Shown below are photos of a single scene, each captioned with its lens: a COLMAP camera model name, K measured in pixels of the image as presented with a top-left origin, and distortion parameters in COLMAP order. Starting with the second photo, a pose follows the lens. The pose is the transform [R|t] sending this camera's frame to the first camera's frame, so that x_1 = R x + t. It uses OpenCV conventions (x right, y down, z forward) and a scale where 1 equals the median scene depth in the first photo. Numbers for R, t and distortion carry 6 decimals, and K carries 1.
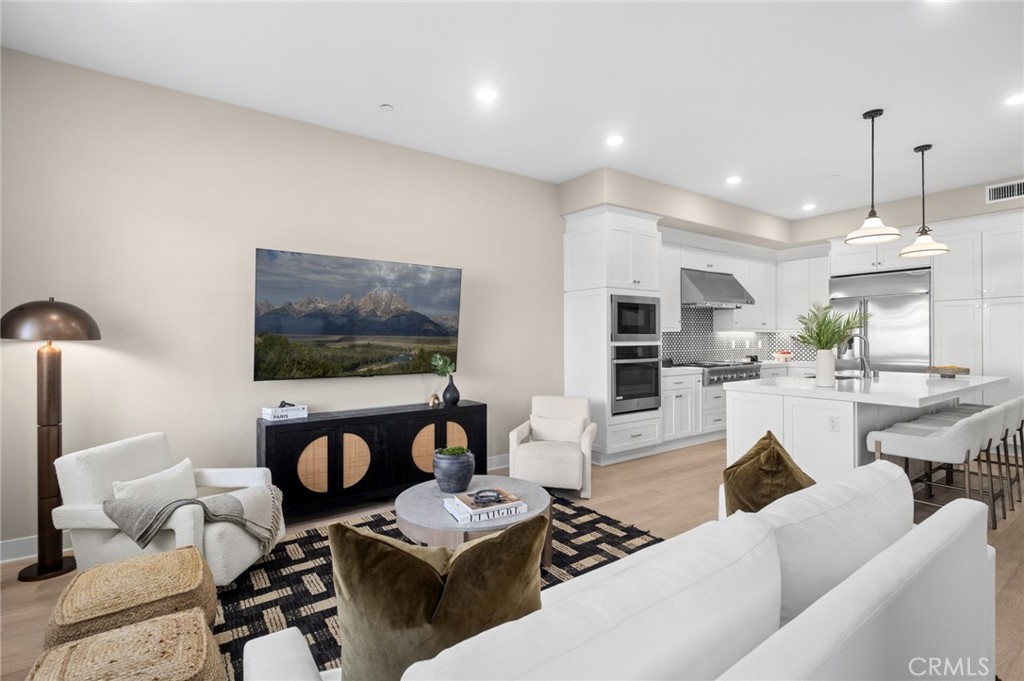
lens RADIAL K [[474.2, 0, 513.0], [0, 474.2, 346.0], [0, 0, 1]] dist [0.003323, 0.000597]
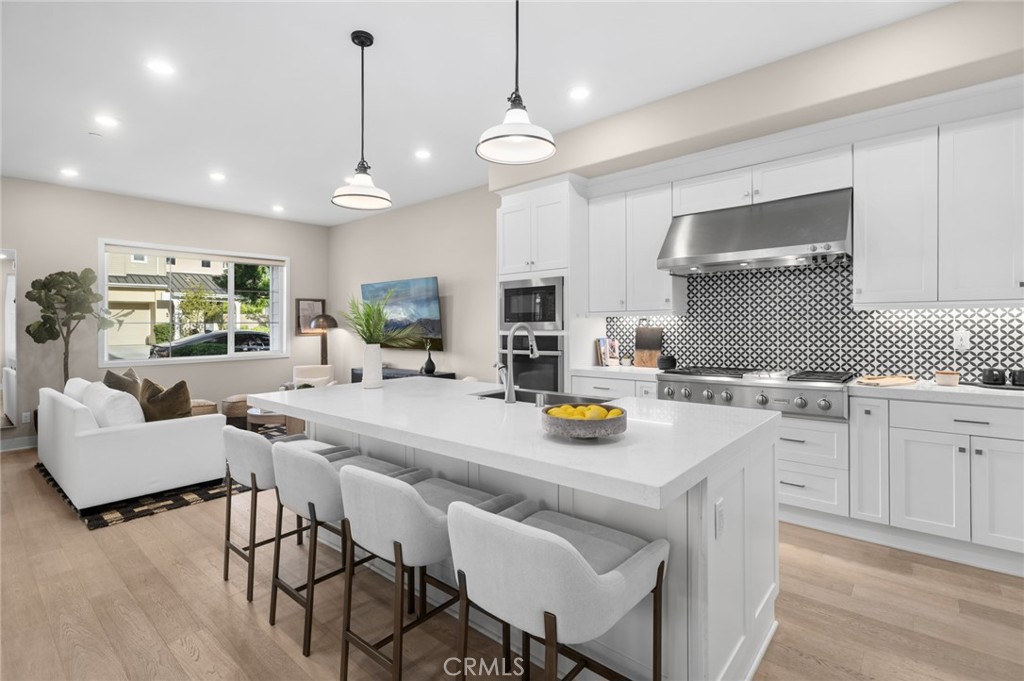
lens RADIAL K [[481.7, 0, 511.6], [0, 481.7, 326.1], [0, 0, 1]] dist [-0.001030, 0.000322]
pose [[0.235403, 0.002959, -0.971893, 1.173411], [-0.005278, 0.999985, 0.001766, -0.020107], [0.971883, 0.004713, 0.235415, 0.789068]]
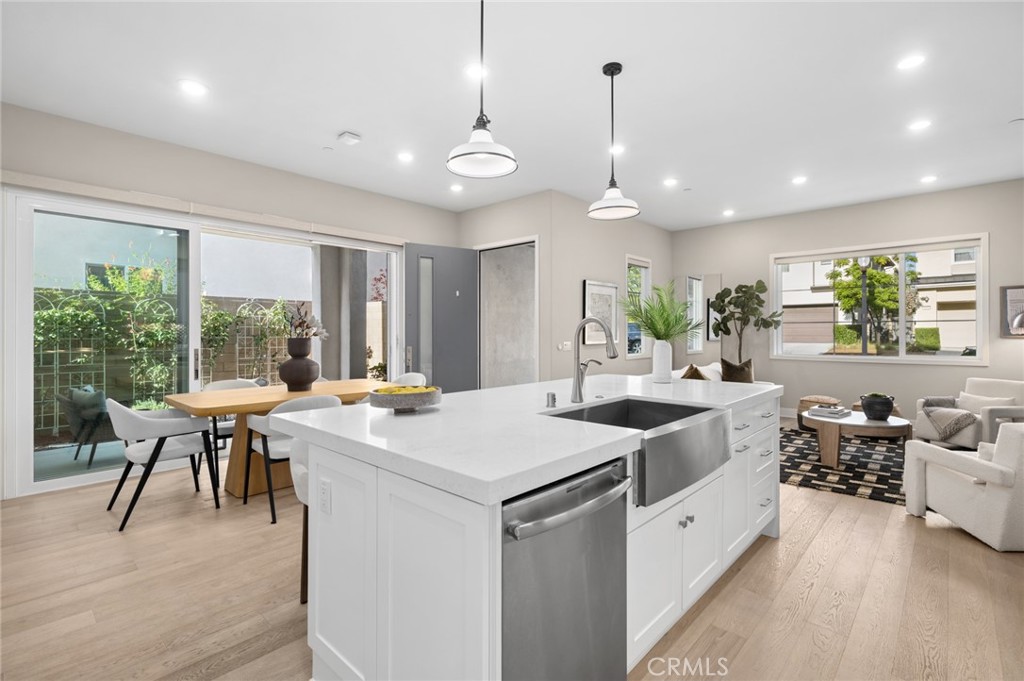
lens RADIAL K [[473.5, 0, 512.5], [0, 473.5, 331.7], [0, 0, 1]] dist [0.000046, 0.000155]
pose [[-0.978545, 0.004774, -0.205979, 0.833647], [0.001774, 0.999890, 0.014750, -0.015457], [0.206027, 0.014069, -0.978445, 1.357171]]
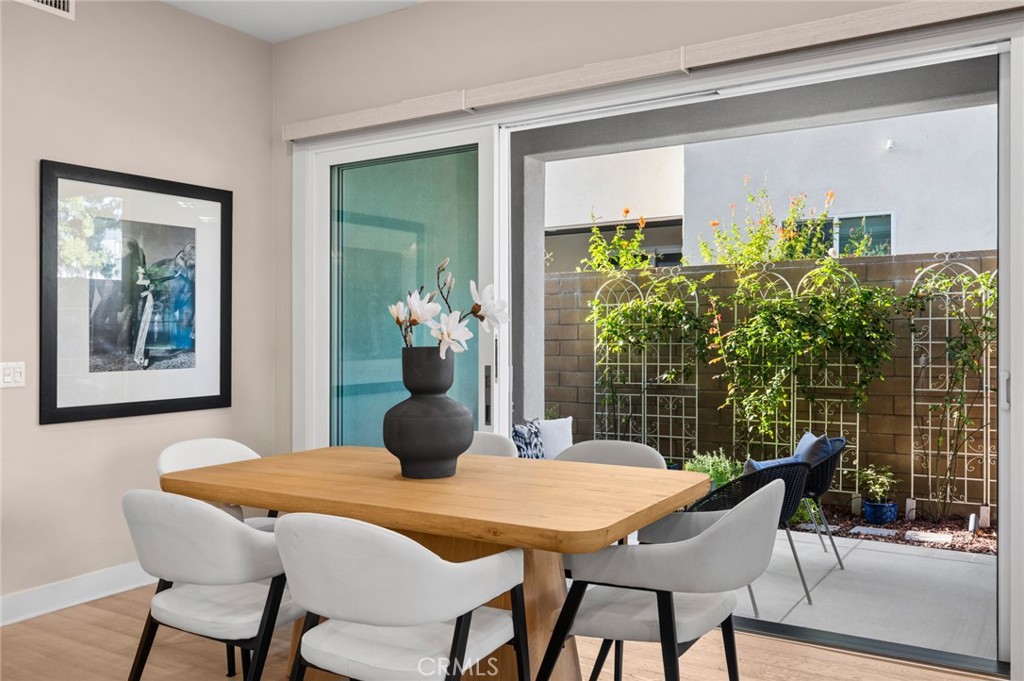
lens RADIAL K [[870.5, 0, 512.0], [0, 870.5, 340.5], [0, 0, 1]] dist [0.007886, 0.003190]
pose [[-0.394641, 0.005201, 0.918821, 0.405421], [0.025378, 0.999664, 0.005241, 0.001480], [-0.918485, 0.025387, -0.394640, 0.638416]]
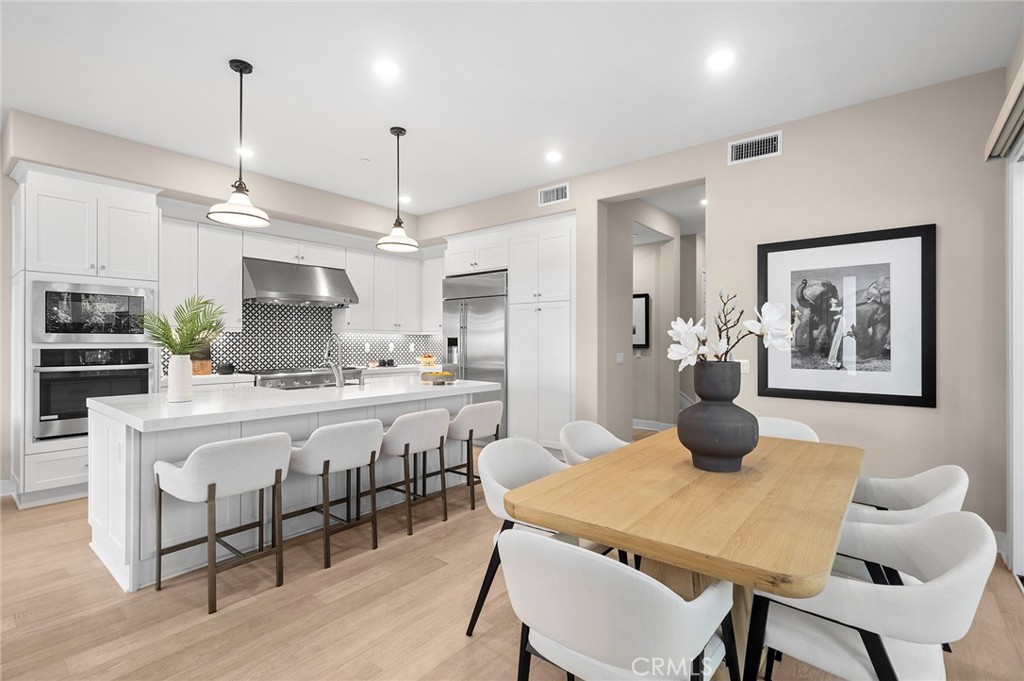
lens RADIAL K [[474.2, 0, 513.0], [0, 474.2, 346.0], [0, 0, 1]] dist [0.003323, 0.000597]
pose [[0.963587, 0.004593, 0.267356, 0.739830], [-0.003367, 0.999982, -0.005043, -0.003583], [-0.267374, 0.003959, 0.963585, 0.066639]]
